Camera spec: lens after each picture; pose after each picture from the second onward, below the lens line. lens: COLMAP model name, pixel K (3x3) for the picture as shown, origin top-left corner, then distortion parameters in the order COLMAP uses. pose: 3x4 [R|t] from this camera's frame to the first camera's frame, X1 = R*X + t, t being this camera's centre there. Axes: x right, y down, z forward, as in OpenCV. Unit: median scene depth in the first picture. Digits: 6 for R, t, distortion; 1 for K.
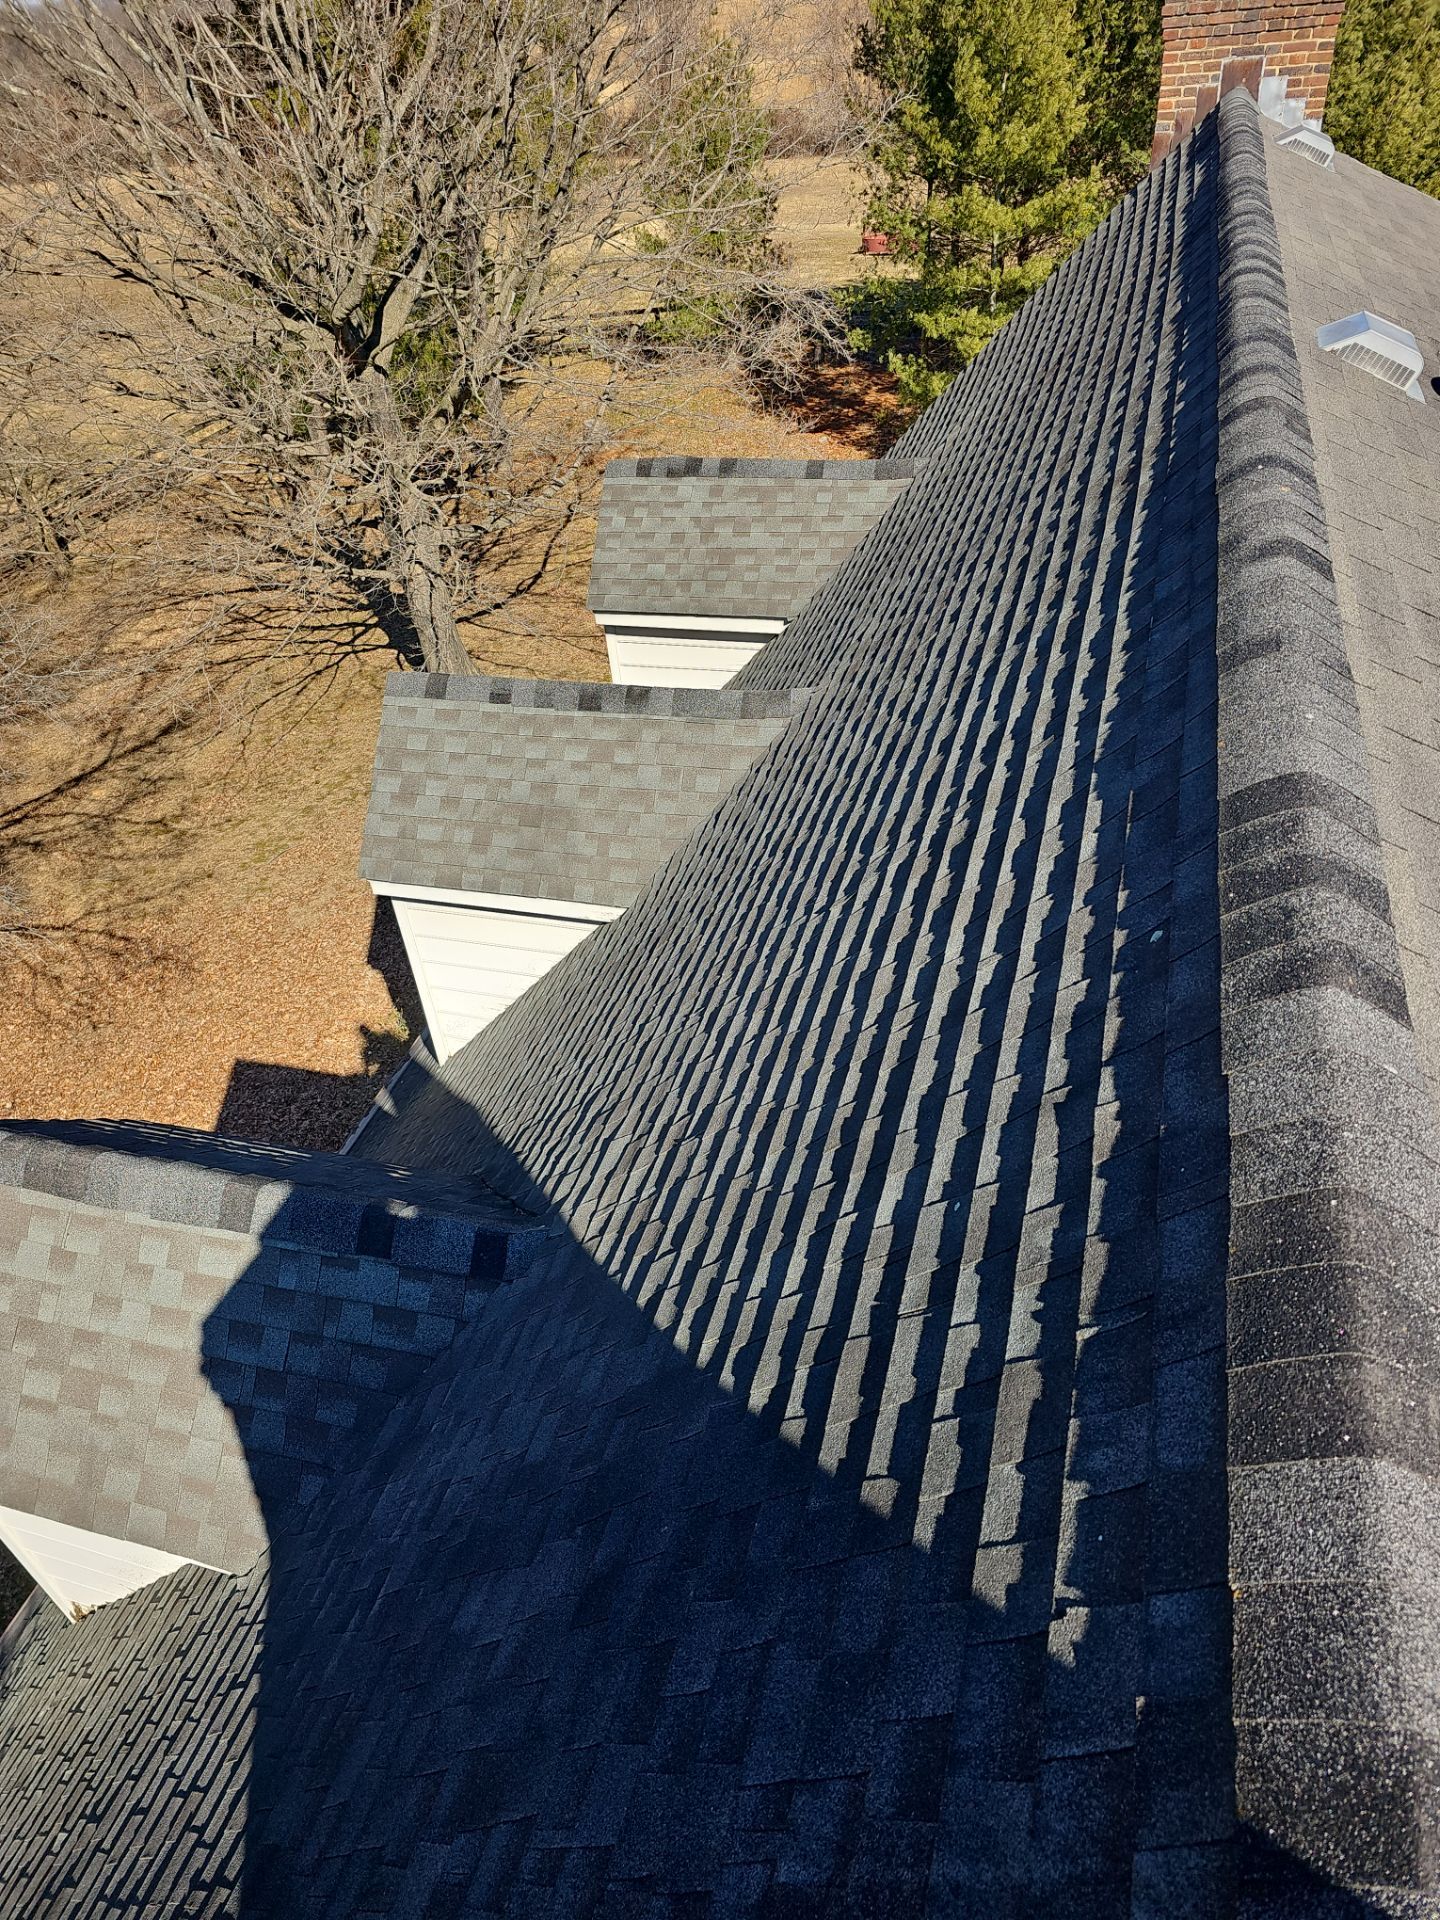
lens RADIAL K [[1262.2, 0, 718.3], [0, 1262.2, 975.6], [0, 0, 1]] dist [0.030983, -0.031257]
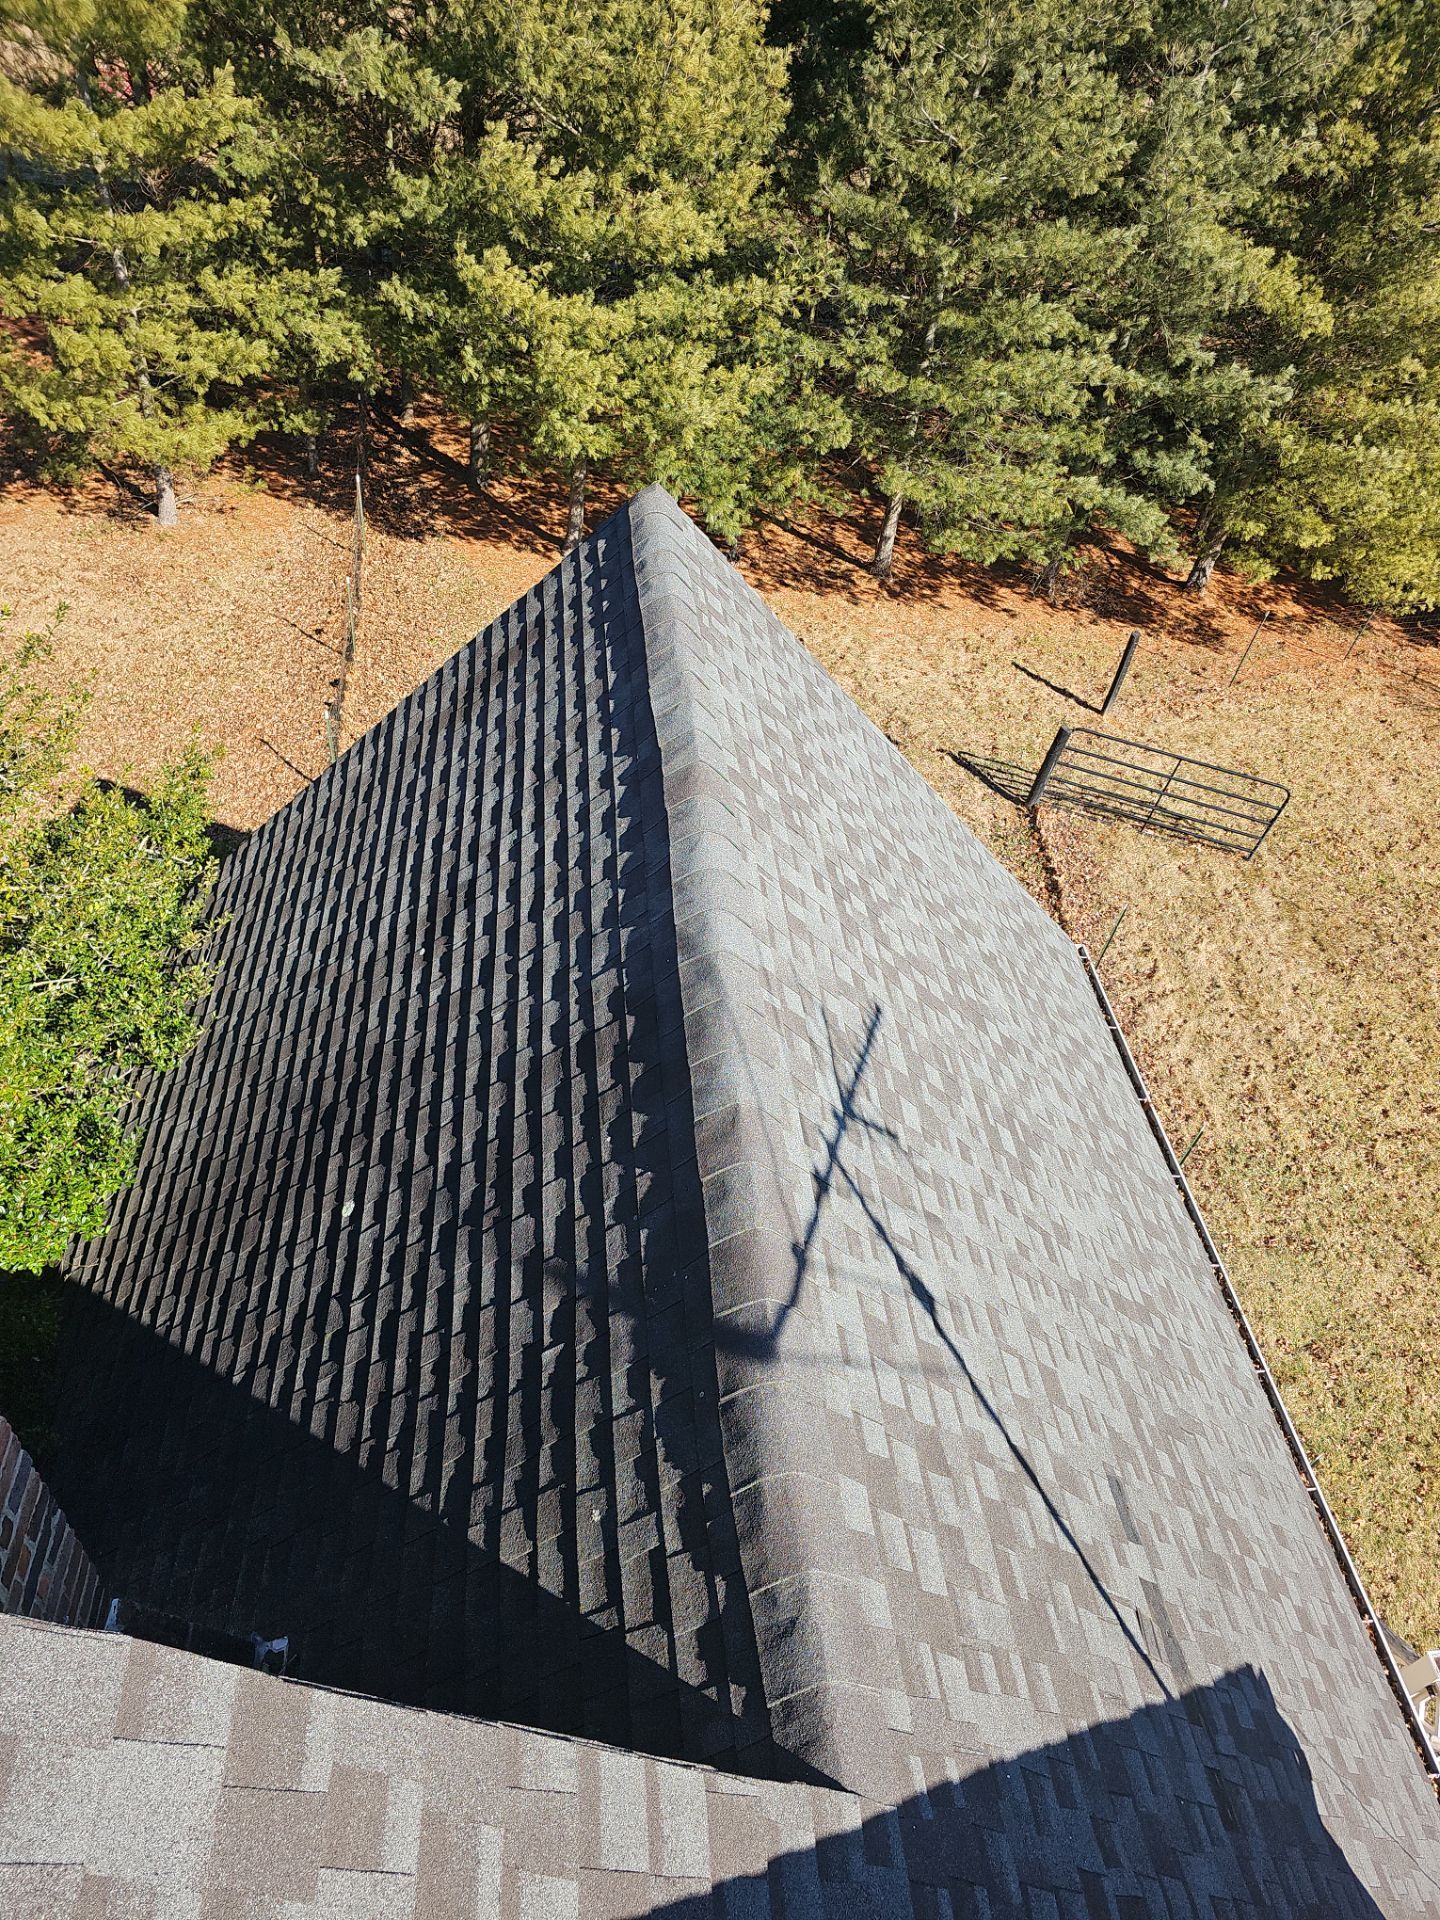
lens RADIAL K [[1262.2, 0, 717.5], [0, 1262.2, 965.4], [0, 0, 1]] dist [0.030983, -0.031257]
pose [[0.904650, -0.127629, 0.406596, 1.625773], [0.092422, 0.990150, 0.105171, -2.043216], [-0.416013, -0.057564, 0.907535, 2.662381]]
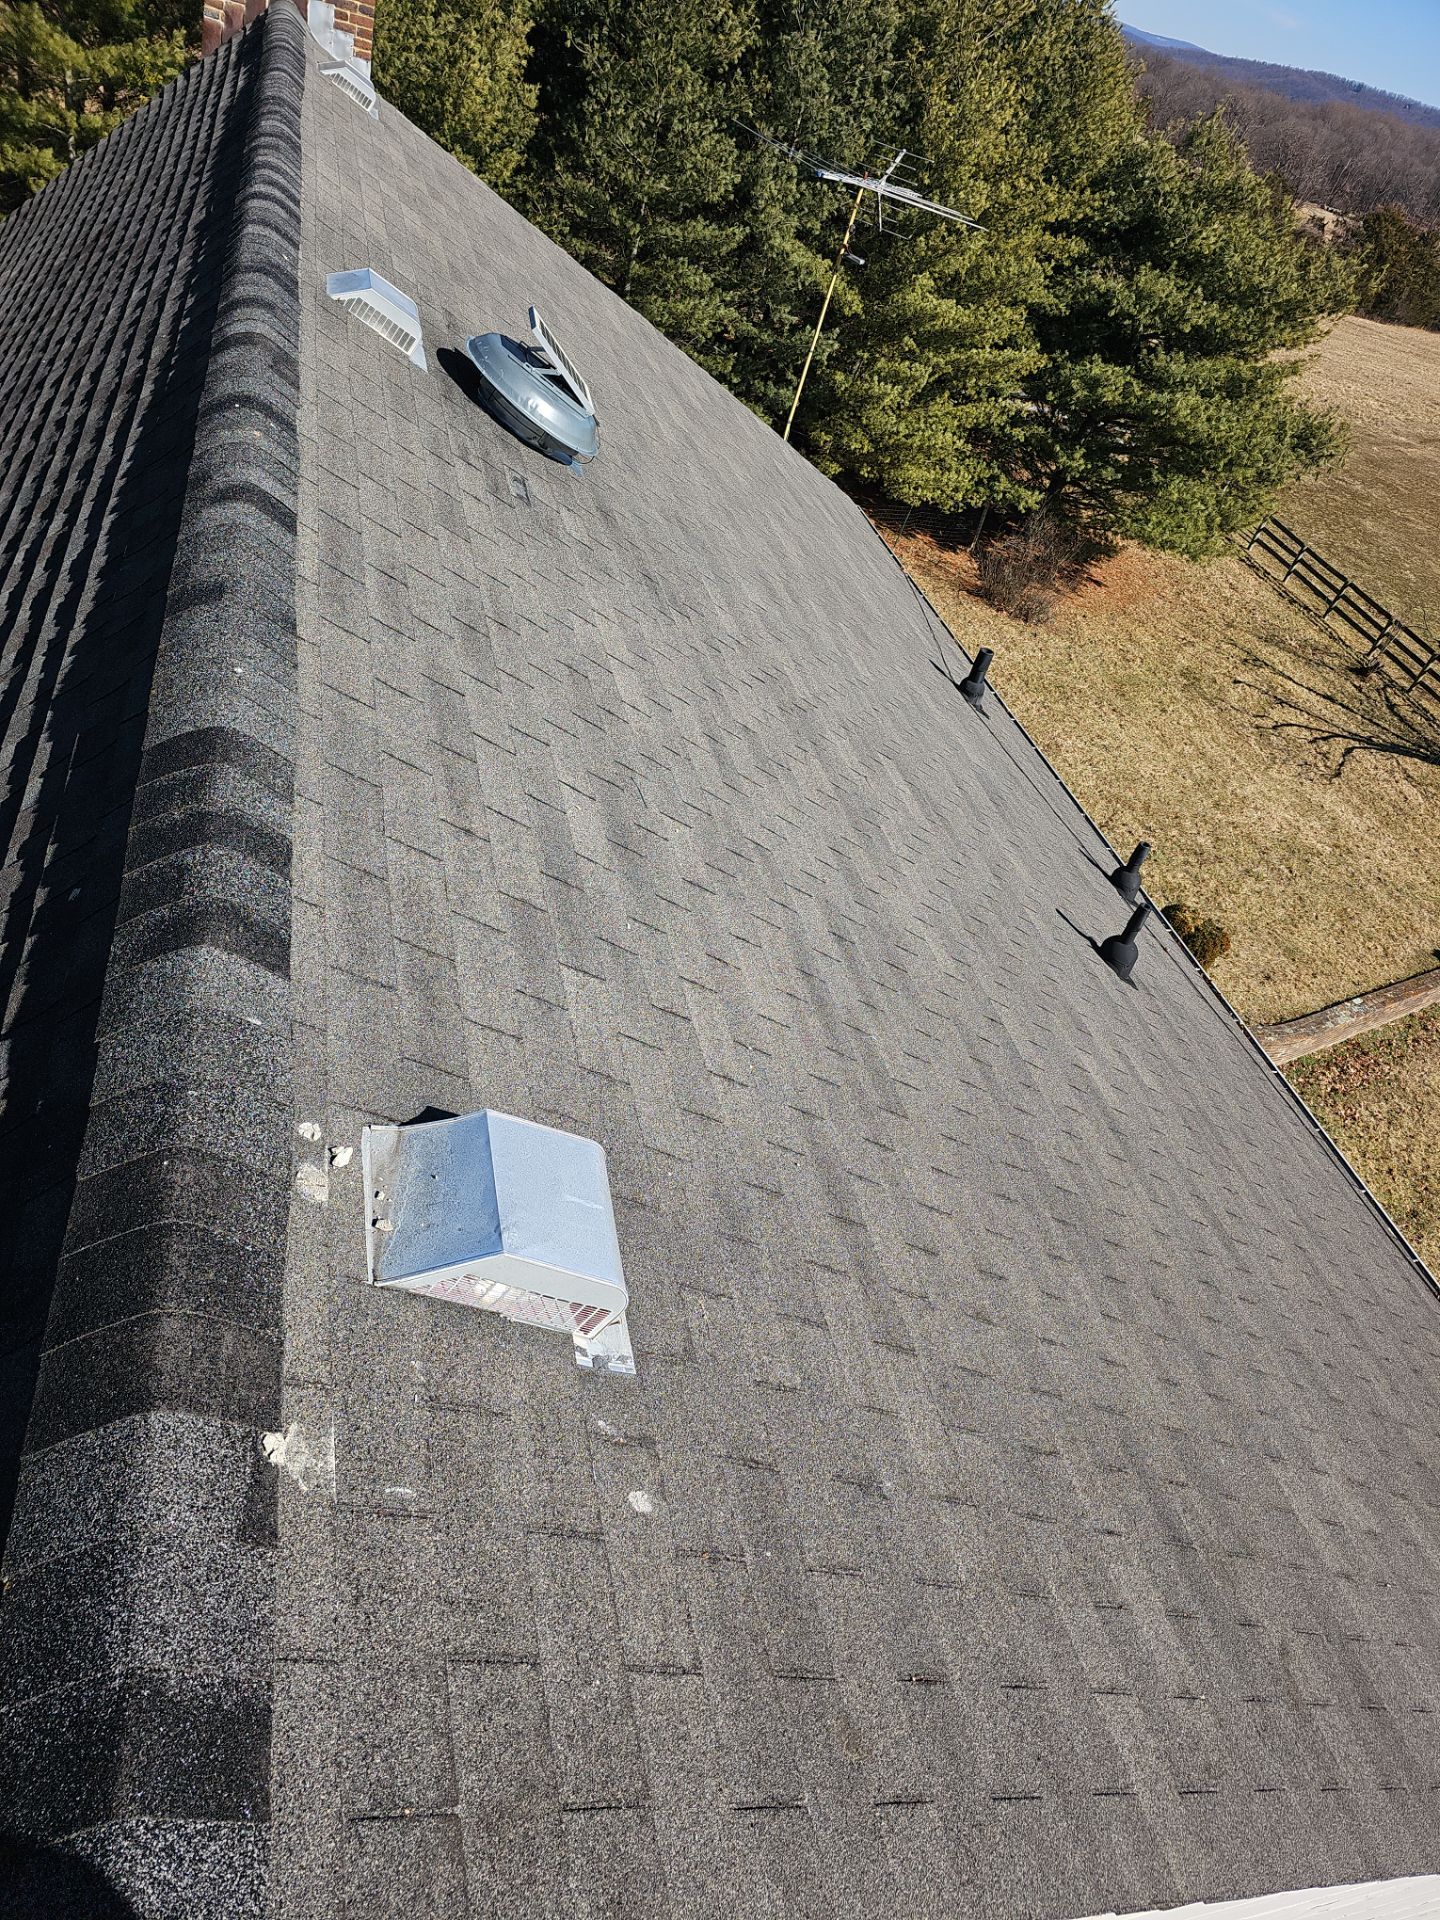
lens RADIAL K [[1262.2, 0, 730.9], [0, 1262.2, 961.9], [0, 0, 1]] dist [0.030983, -0.031257]
pose [[0.796496, -0.075762, 0.599879, 0.080075], [0.044449, 0.996771, 0.066869, -0.010913], [-0.603008, -0.026597, 0.797292, -0.031963]]
